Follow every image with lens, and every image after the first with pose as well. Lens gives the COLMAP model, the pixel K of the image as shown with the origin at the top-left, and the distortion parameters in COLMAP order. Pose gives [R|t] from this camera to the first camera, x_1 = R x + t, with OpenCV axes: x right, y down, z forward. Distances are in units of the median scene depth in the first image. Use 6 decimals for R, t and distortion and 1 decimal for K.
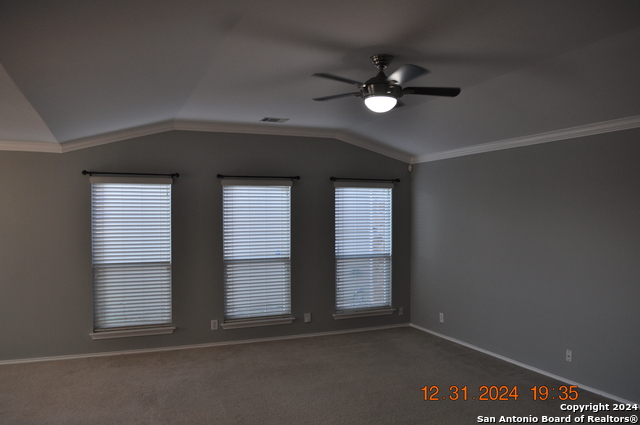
lens RADIAL K [[504.5, 0, 319.7], [0, 504.5, 211.4], [0, 0, 1]] dist [-0.068019, 0.005903]
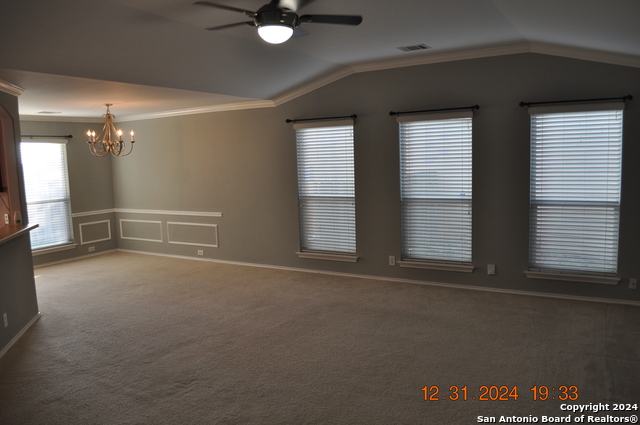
lens RADIAL K [[540.5, 0, 318.2], [0, 540.5, 218.3], [0, 0, 1]] dist [-0.022792, -0.022534]
pose [[0.587147, 0.079956, -0.805522, 0.560174], [0.032837, 0.991938, 0.122395, -0.000519], [0.808814, -0.098315, 0.579788, 0.232767]]
